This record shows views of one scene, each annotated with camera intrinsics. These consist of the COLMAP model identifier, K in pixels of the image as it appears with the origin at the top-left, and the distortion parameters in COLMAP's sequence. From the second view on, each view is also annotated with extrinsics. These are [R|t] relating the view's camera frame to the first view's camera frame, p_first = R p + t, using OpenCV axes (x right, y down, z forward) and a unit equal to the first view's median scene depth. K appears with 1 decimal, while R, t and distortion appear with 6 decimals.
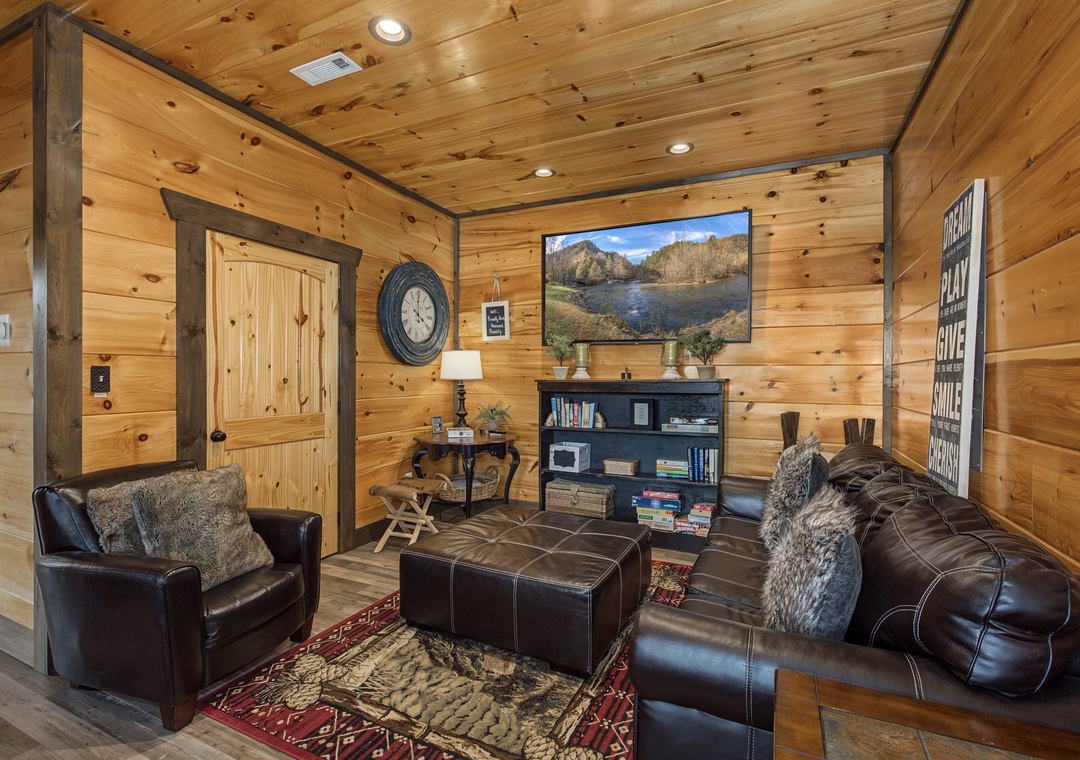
lens RADIAL K [[464.8, 0, 542.6], [0, 464.8, 384.8], [0, 0, 1]] dist [0.001012, -0.000095]
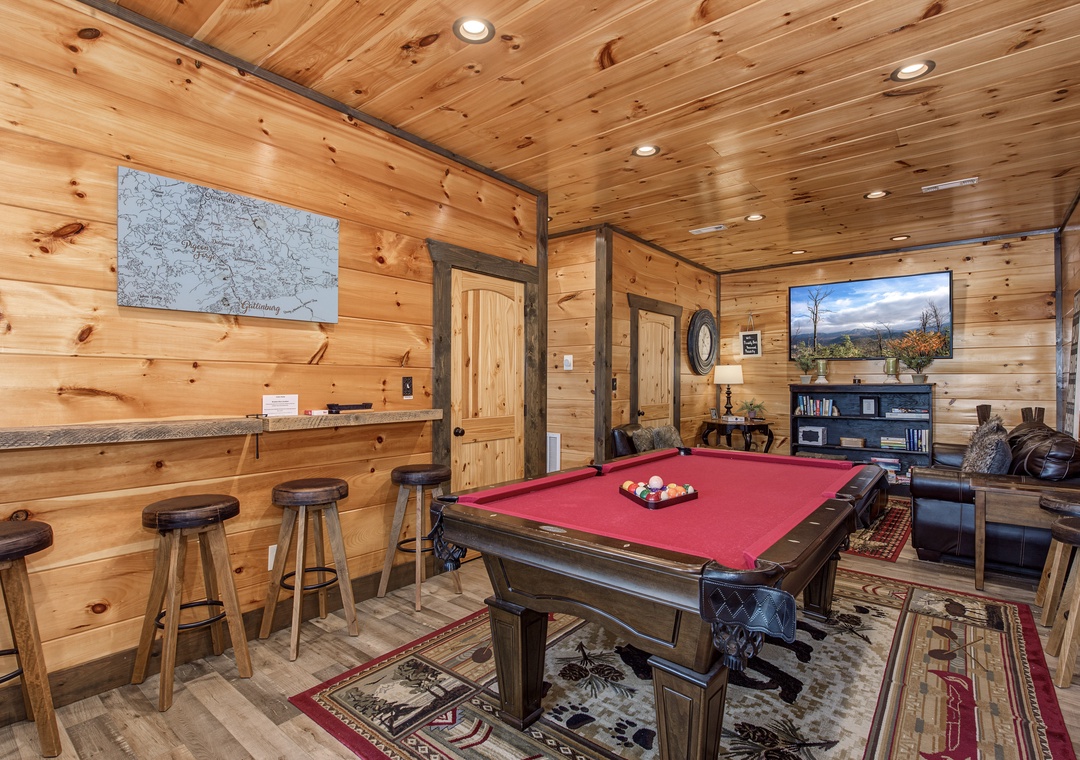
lens RADIAL K [[515.8, 0, 540.6], [0, 515.8, 383.1], [0, 0, 1]] dist [-0.002101, -0.000371]
pose [[0.971212, -0.003578, -0.238192, -0.423997], [-0.000028, 0.999885, -0.015133, 0.012269], [0.238219, 0.014704, 0.971100, -0.877958]]
